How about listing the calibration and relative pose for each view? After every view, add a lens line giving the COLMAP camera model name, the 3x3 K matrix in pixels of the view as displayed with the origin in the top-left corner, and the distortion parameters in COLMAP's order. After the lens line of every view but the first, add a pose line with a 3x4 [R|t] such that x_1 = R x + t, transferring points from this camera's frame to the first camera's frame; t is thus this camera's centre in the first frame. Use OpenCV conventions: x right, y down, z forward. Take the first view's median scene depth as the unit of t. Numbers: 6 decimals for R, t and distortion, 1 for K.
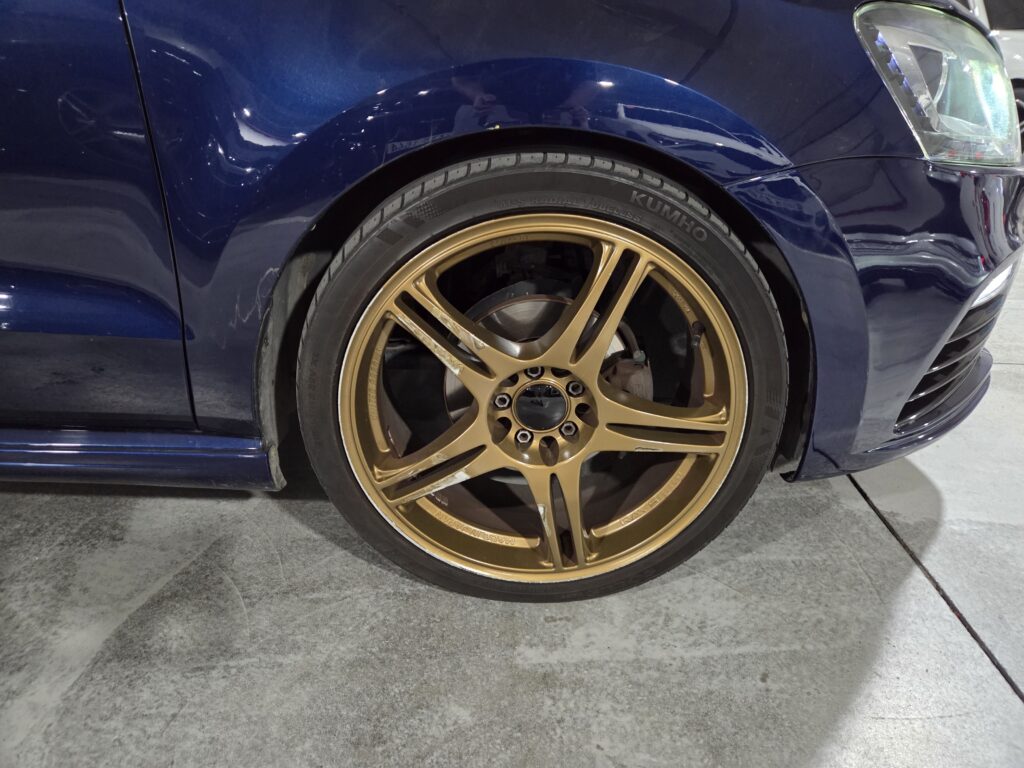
lens RADIAL K [[682.8, 0, 511.5], [0, 682.8, 373.5], [0, 0, 1]] dist [0.077675, -0.067161]
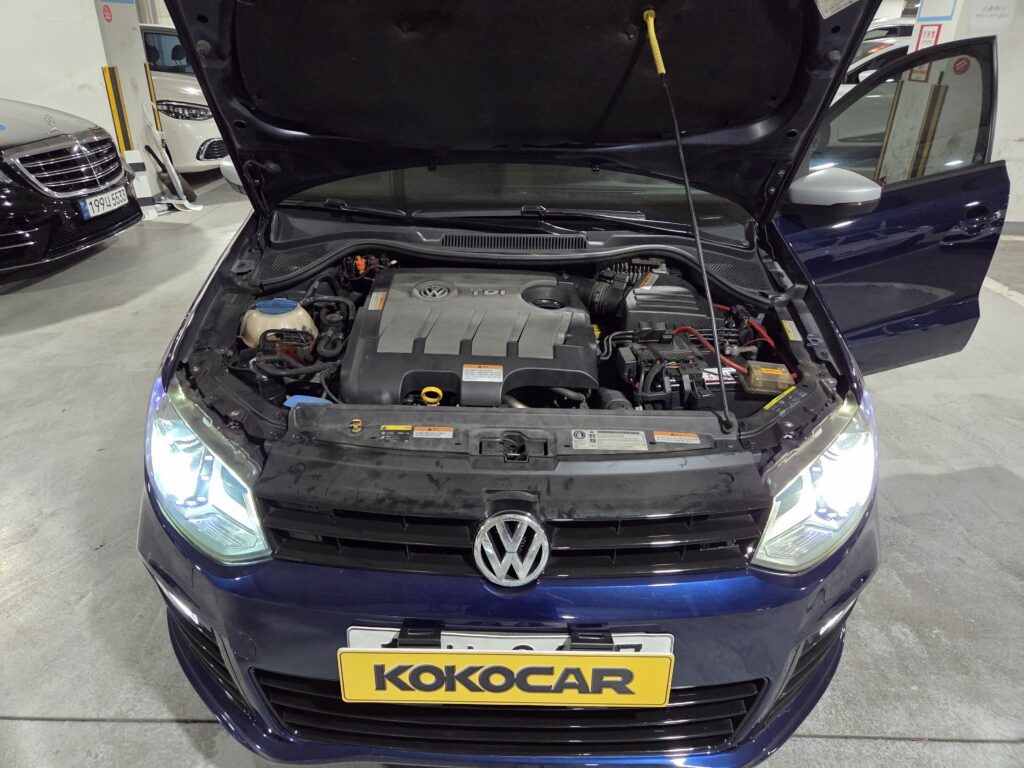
lens RADIAL K [[682.8, 0, 502.3], [0, 682.8, 377.5], [0, 0, 1]] dist [0.077675, -0.067161]
pose [[0.004163, 0.426323, -0.904562, 1.953482], [-0.412258, 0.824854, 0.386859, -1.409789], [0.911058, 0.371302, 0.179189, 1.338810]]
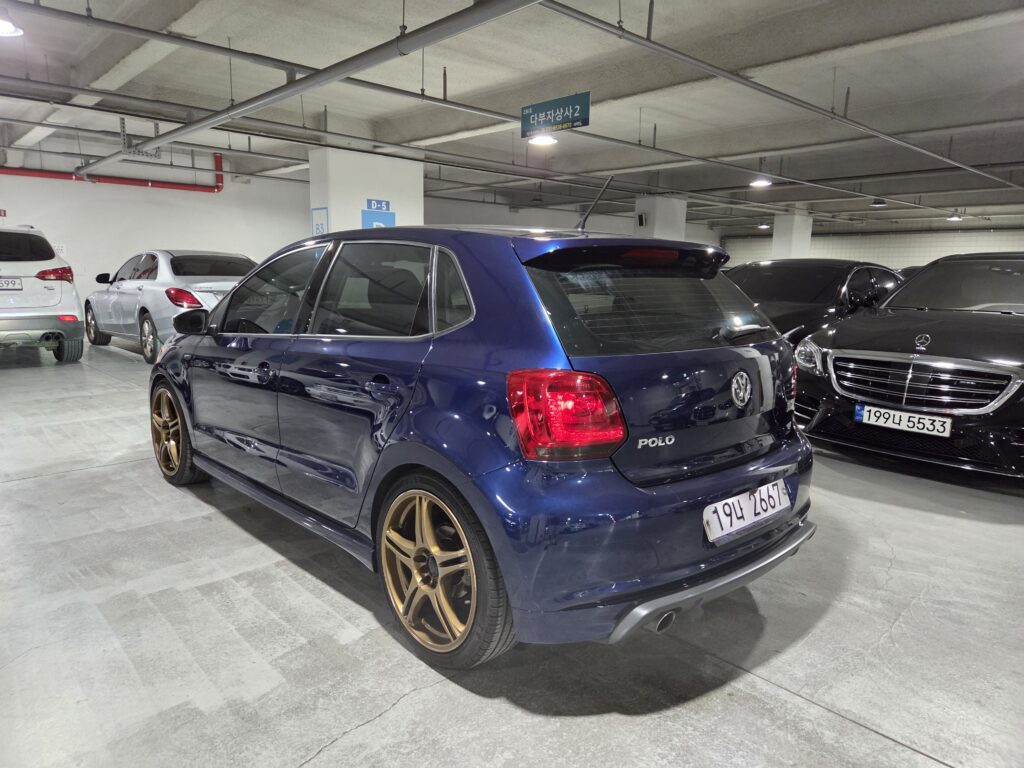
lens RADIAL K [[682.8, 0, 503.7], [0, 682.8, 379.9], [0, 0, 1]] dist [0.077675, -0.067161]
pose [[-0.686014, -0.139033, 0.714181, -4.676786], [0.261145, 0.869120, 0.420041, -2.339551], [-0.679109, 0.474658, -0.559920, 3.627297]]
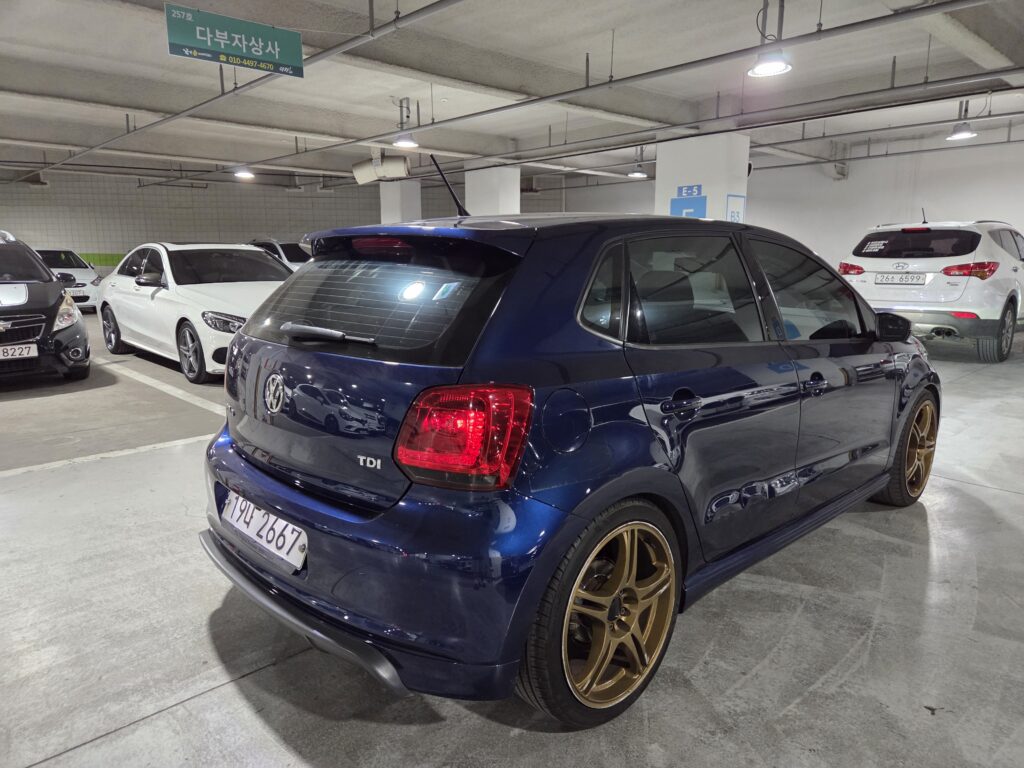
lens RADIAL K [[682.8, 0, 512.7], [0, 682.8, 377.5], [0, 0, 1]] dist [0.077675, -0.067161]
pose [[0.713422, -0.135239, 0.687561, -4.459739], [0.285942, 0.951976, -0.109449, -0.580779], [-0.639739, 0.274686, 0.717831, -0.549728]]
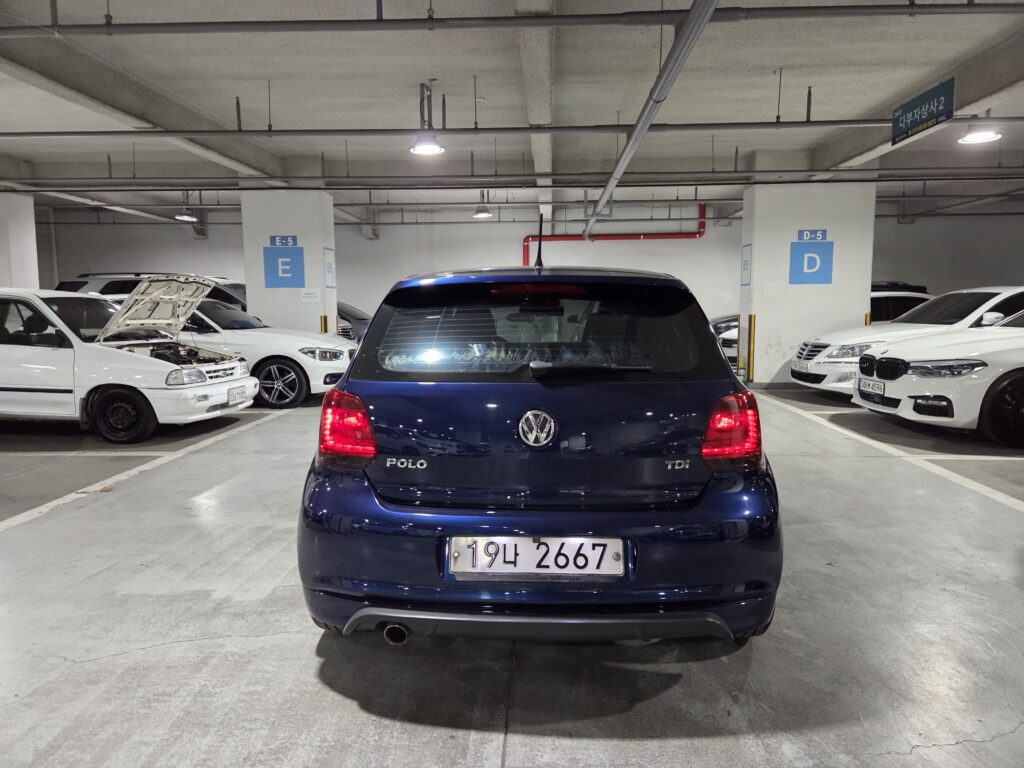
lens RADIAL K [[682.8, 0, 517.9], [0, 682.8, 368.8], [0, 0, 1]] dist [0.077675, -0.067161]
pose [[0.025299, -0.107456, 0.993888, -5.836152], [0.398523, 0.912874, 0.088553, -1.438500], [-0.916809, 0.393847, 0.065918, 1.430469]]
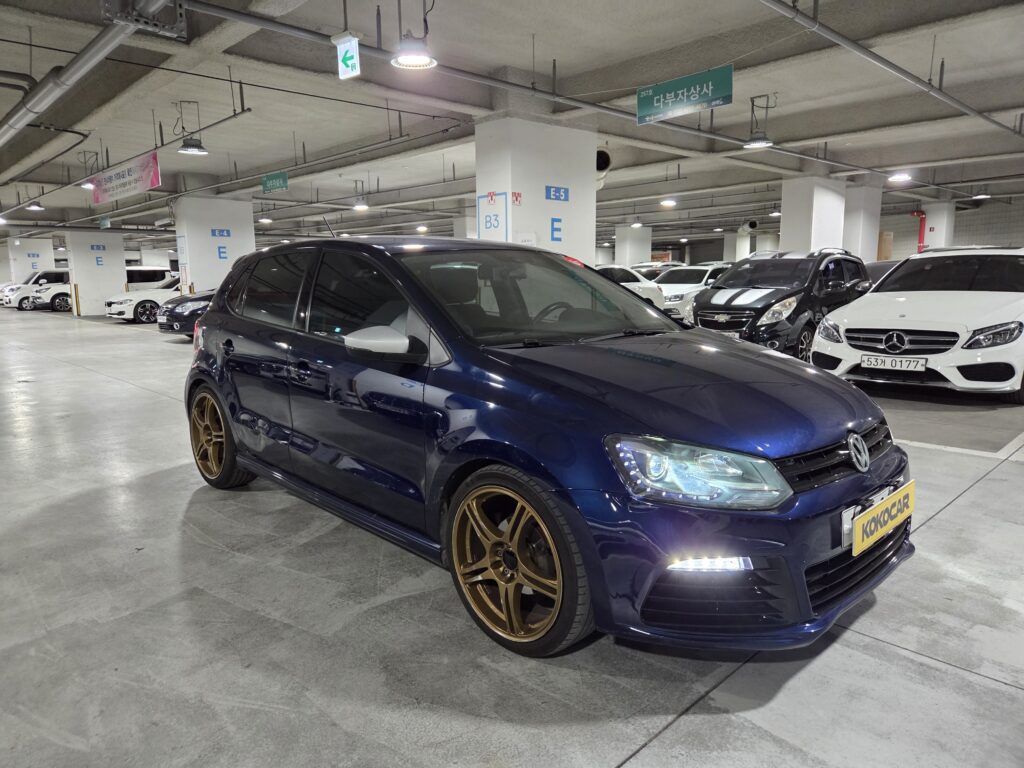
lens RADIAL K [[682.8, 0, 502.9], [0, 682.8, 374.8], [0, 0, 1]] dist [0.077675, -0.067161]
pose [[0.699071, 0.077730, -0.710815, 1.816302], [-0.260333, 0.953517, -0.151762, -0.216751], [0.665978, 0.291141, 0.686811, -0.992995]]
